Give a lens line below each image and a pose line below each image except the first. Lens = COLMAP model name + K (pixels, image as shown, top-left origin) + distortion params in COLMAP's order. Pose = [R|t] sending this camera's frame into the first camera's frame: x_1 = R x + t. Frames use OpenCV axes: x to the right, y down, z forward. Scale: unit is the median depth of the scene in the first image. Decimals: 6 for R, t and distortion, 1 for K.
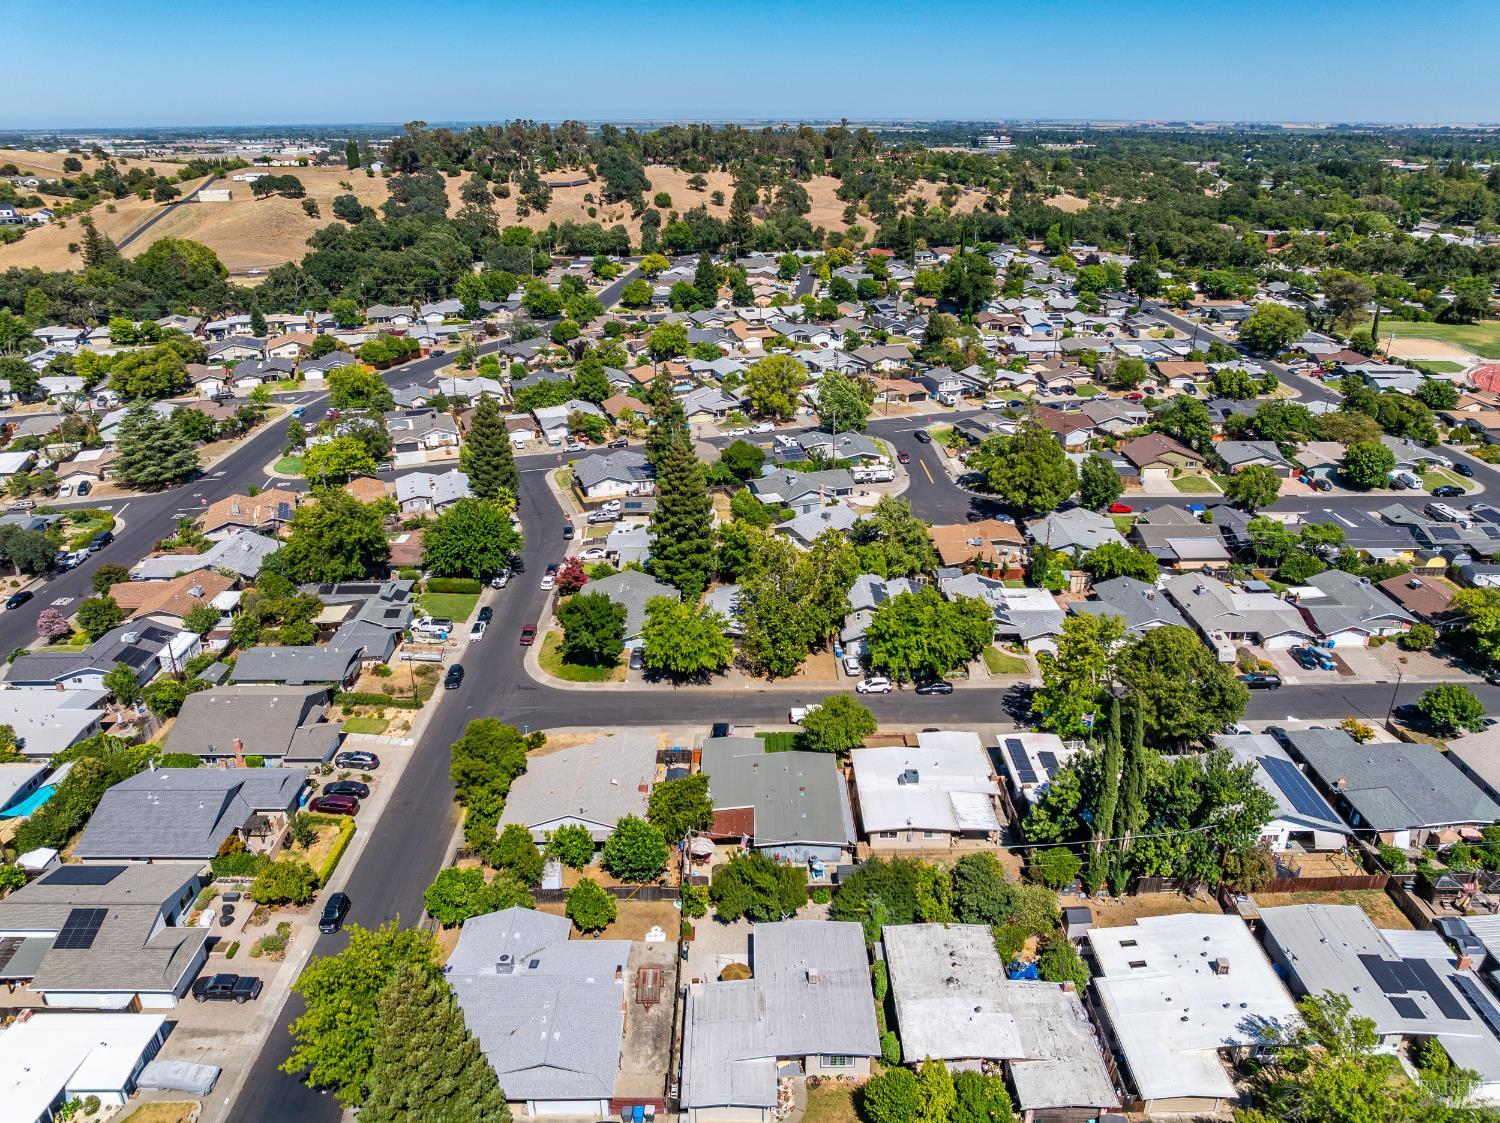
lens RADIAL K [[1061.5, 0, 750.0], [0, 1061.5, 561.5], [0, 0, 1]] dist [-0.036206, 0.005069]
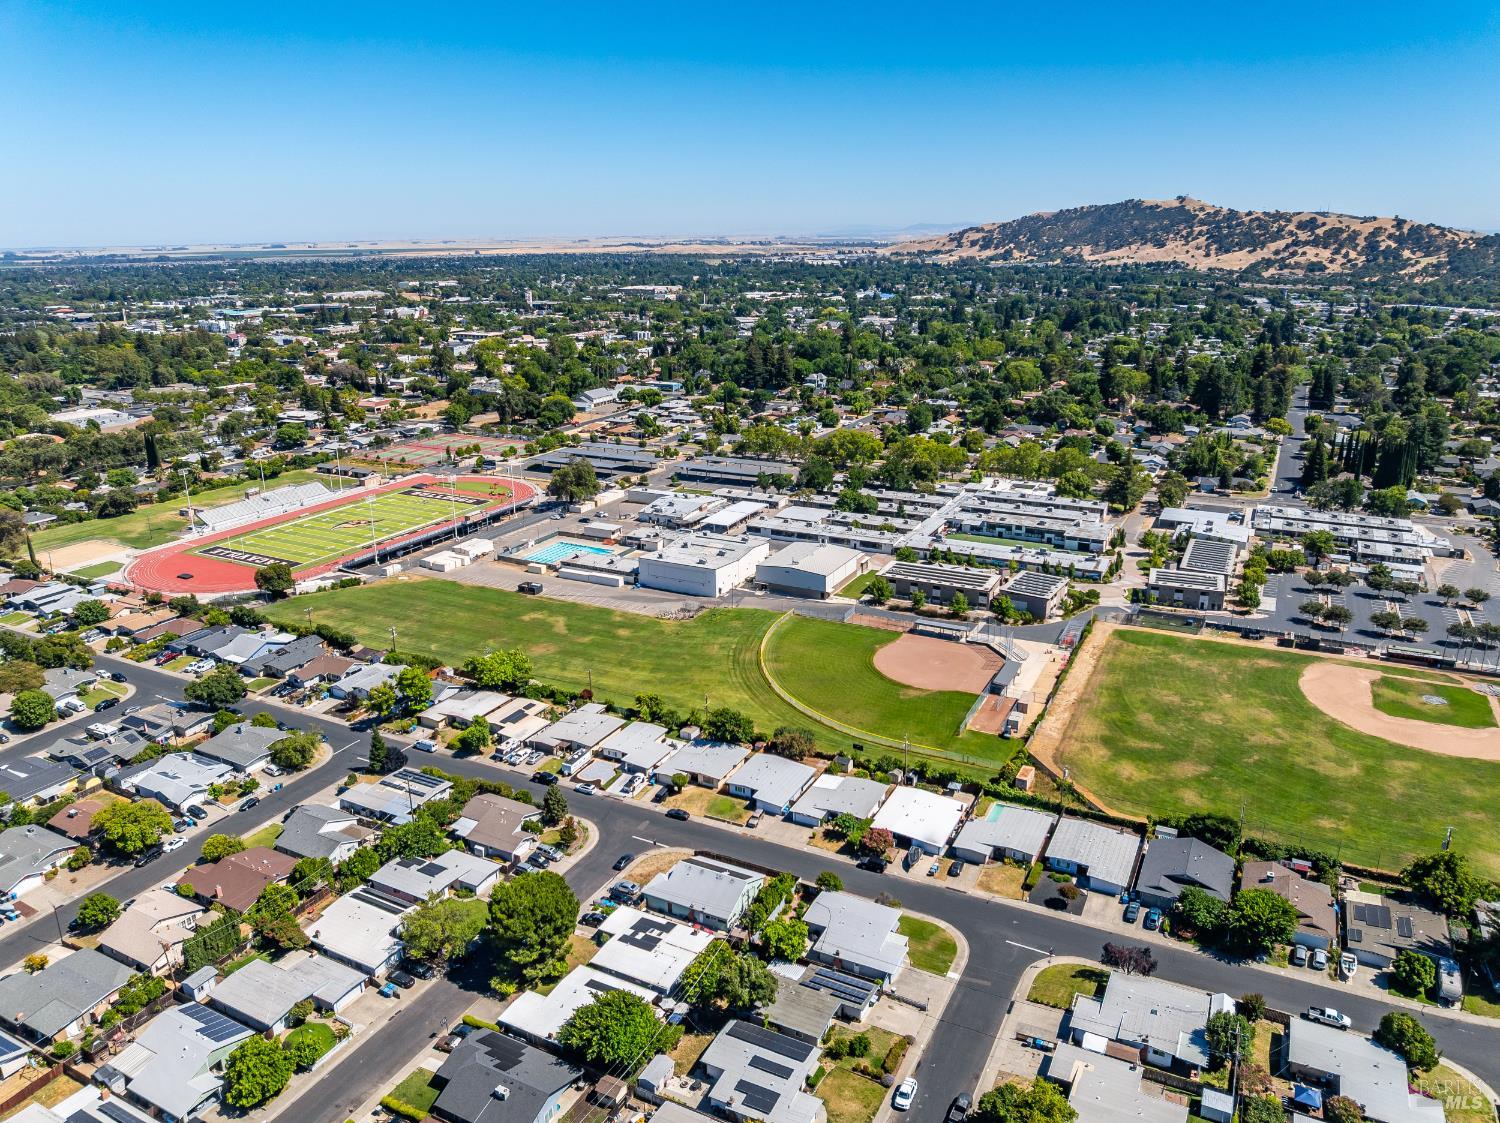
lens RADIAL K [[1061.5, 0, 750.0], [0, 1061.5, 561.5], [0, 0, 1]] dist [-0.036206, 0.005069]
pose [[0.469226, -0.261523, 0.843465, 0.008502], [0.351856, 0.931418, 0.093053, -0.083085], [-0.809953, 0.253115, 0.529064, -0.402504]]
